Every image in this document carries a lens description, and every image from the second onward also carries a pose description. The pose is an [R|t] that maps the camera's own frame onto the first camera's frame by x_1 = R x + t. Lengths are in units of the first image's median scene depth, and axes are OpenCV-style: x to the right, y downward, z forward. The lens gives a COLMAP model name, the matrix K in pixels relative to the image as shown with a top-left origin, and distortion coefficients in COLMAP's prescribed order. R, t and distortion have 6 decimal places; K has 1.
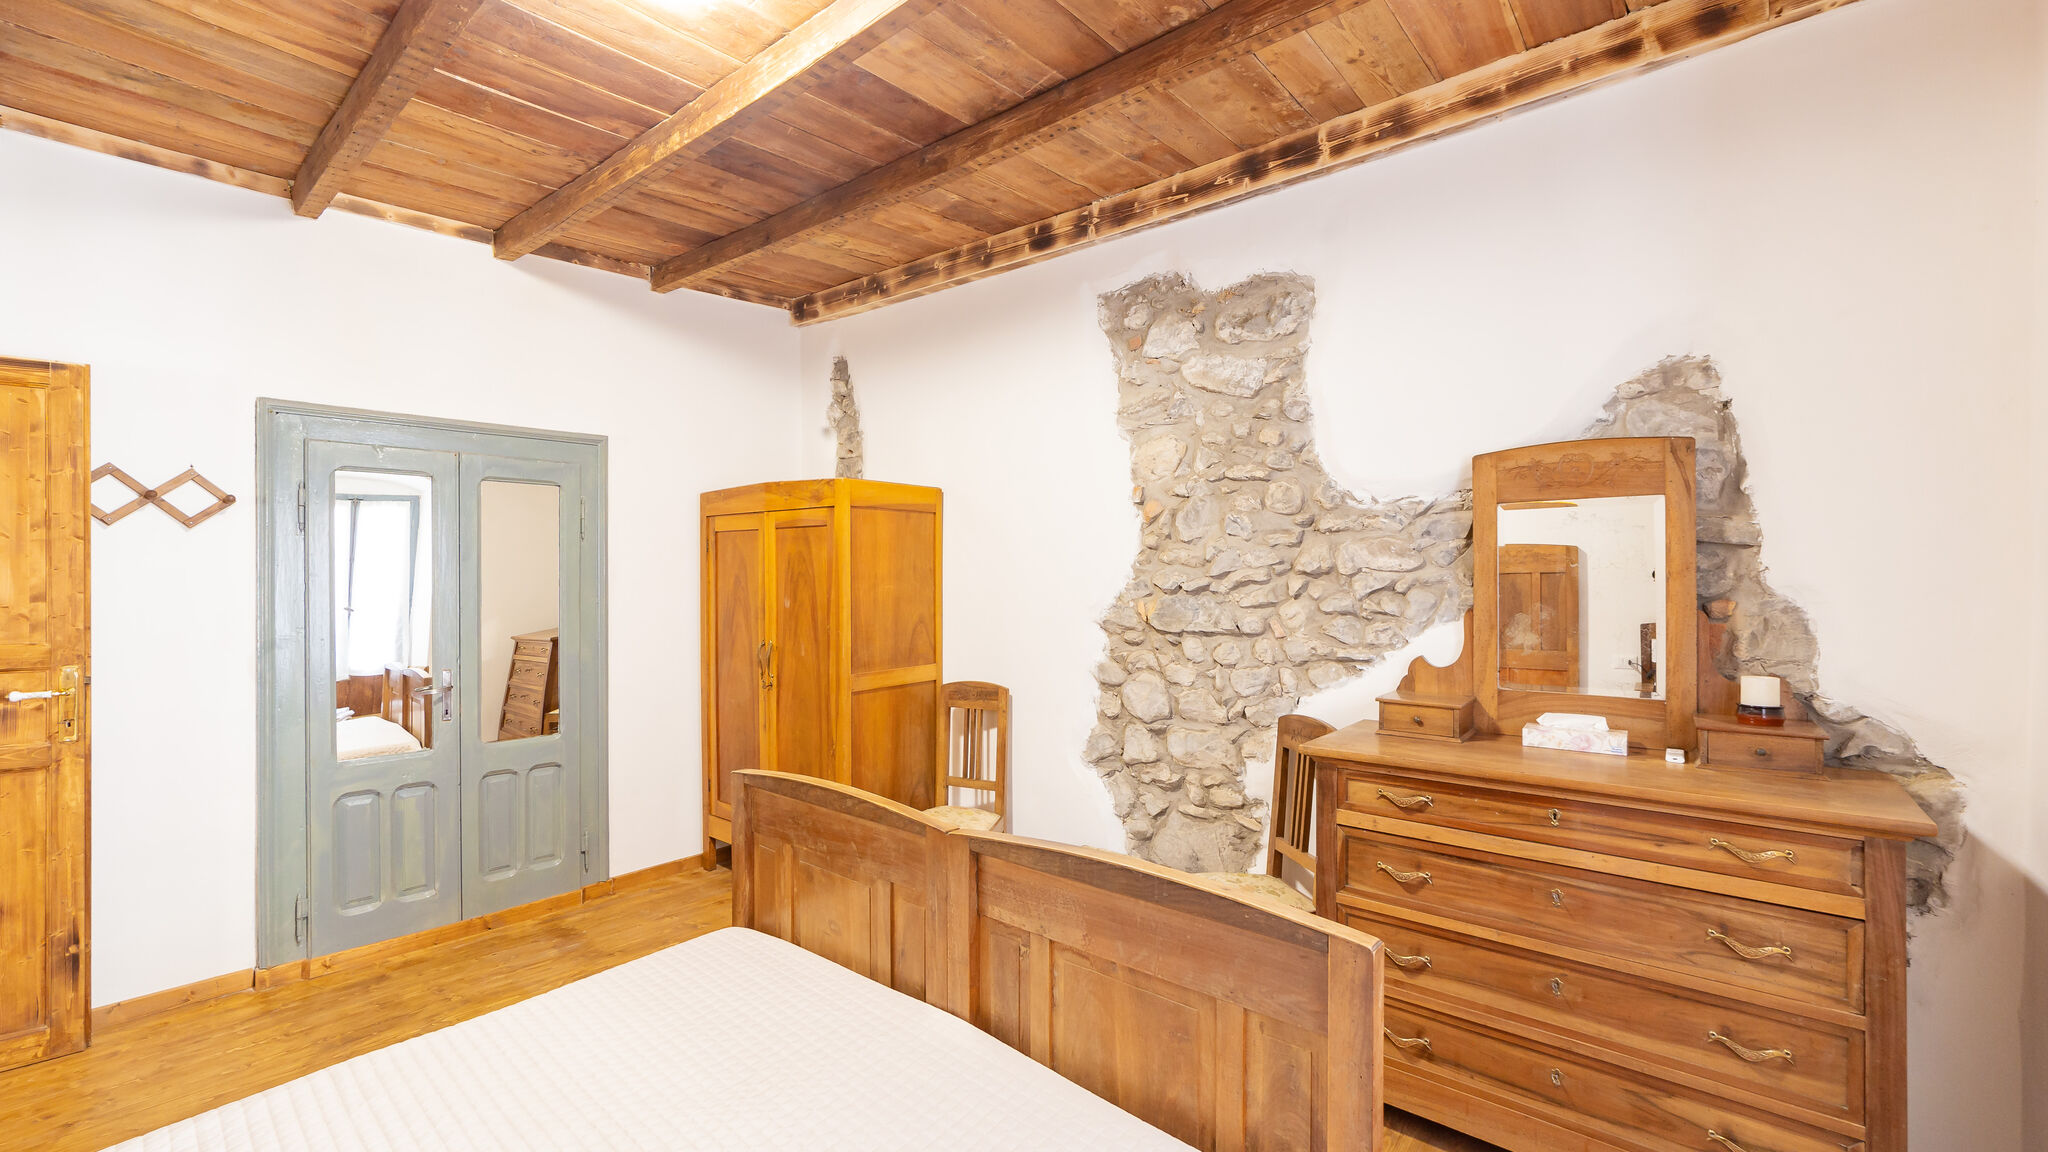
lens RADIAL K [[821.9, 0, 1031.4], [0, 821.9, 580.9], [0, 0, 1]] dist [-0.001649, 0.001192]
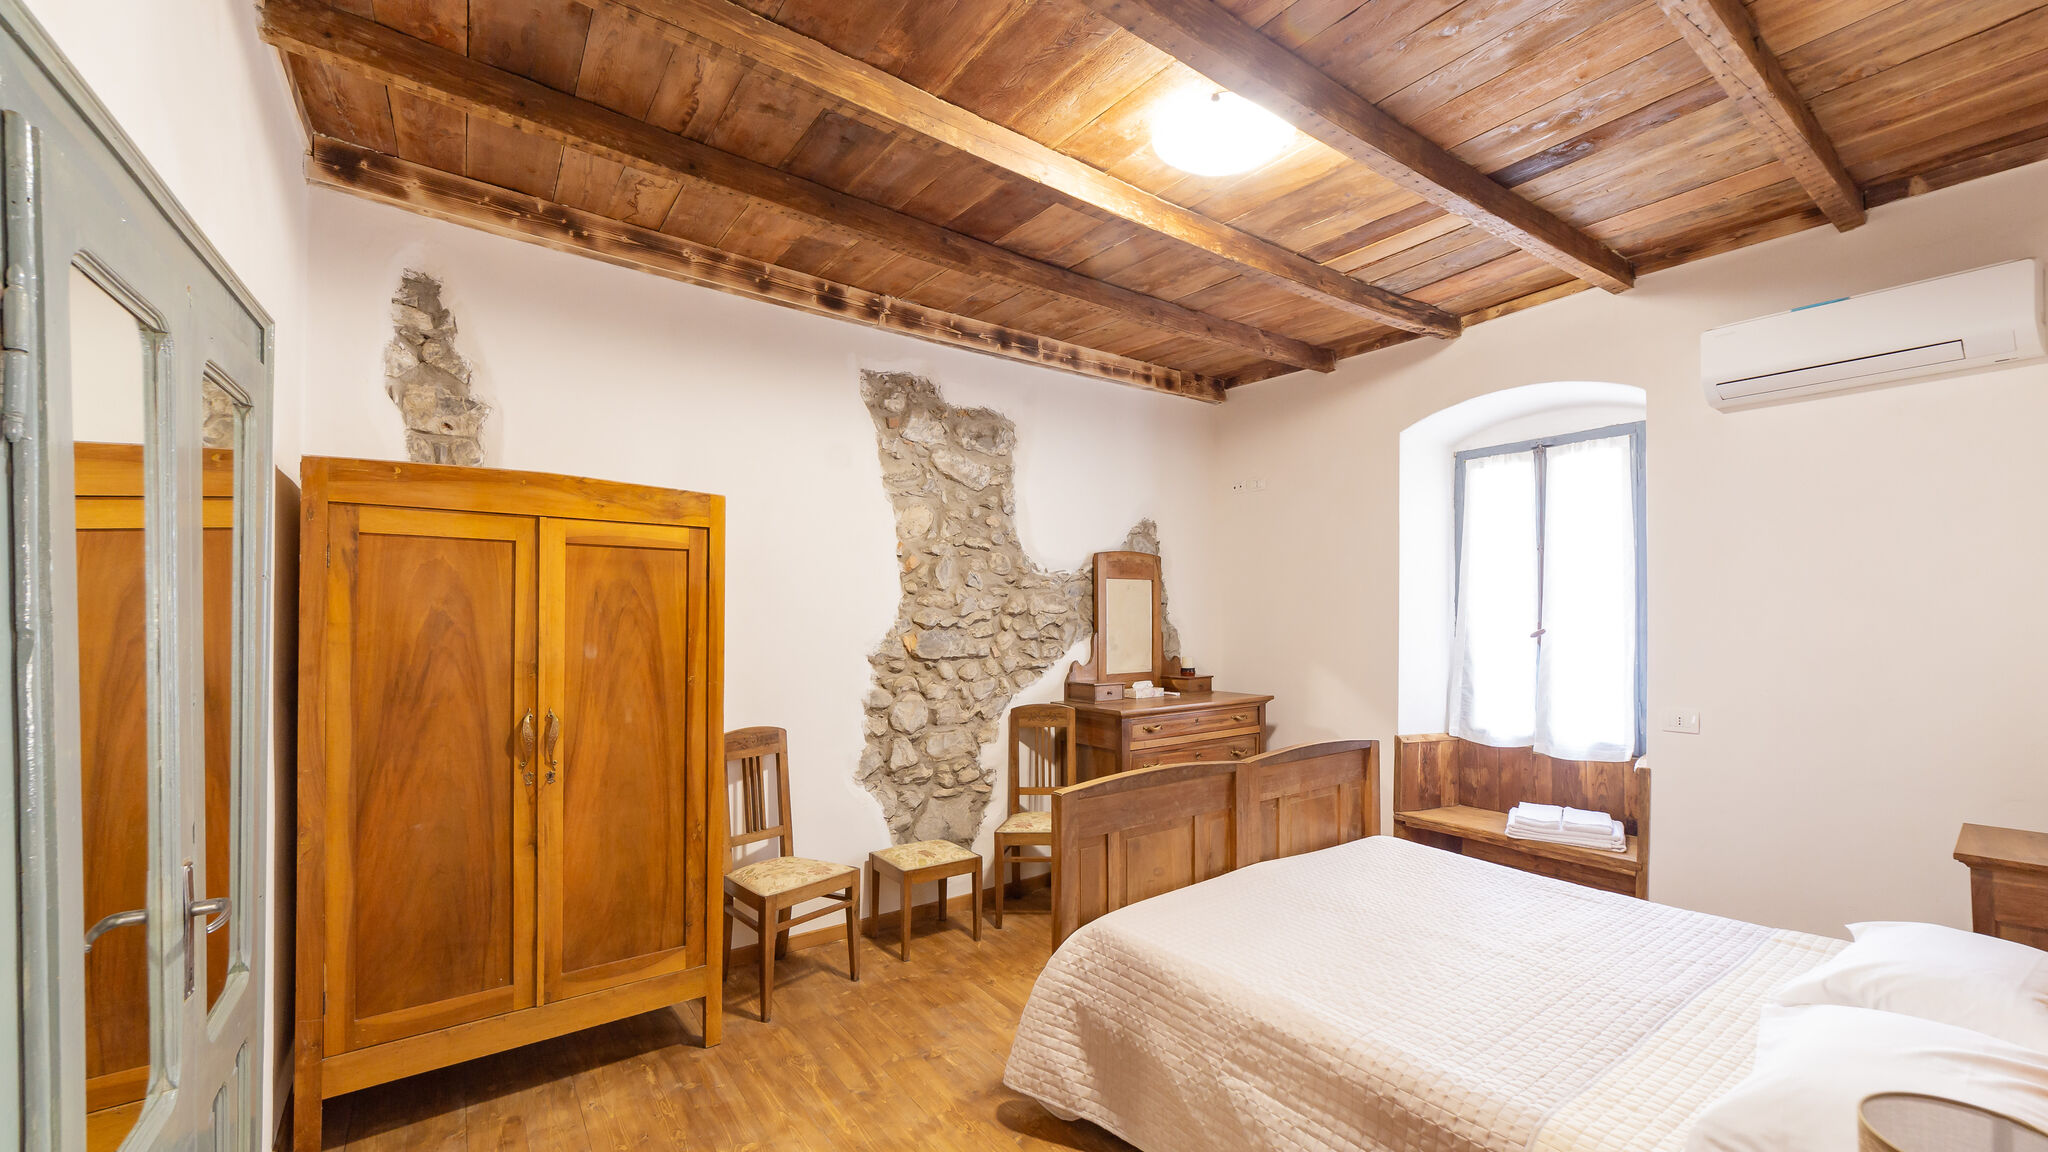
lens RADIAL K [[821.9, 0, 990.6], [0, 821.9, 617.3], [0, 0, 1]] dist [-0.001649, 0.001192]
pose [[0.265834, 0.000322, 0.964019, -1.054145], [0.002764, 0.999996, -0.001096, -0.001960], [-0.964015, 0.002956, 0.265832, 0.572221]]
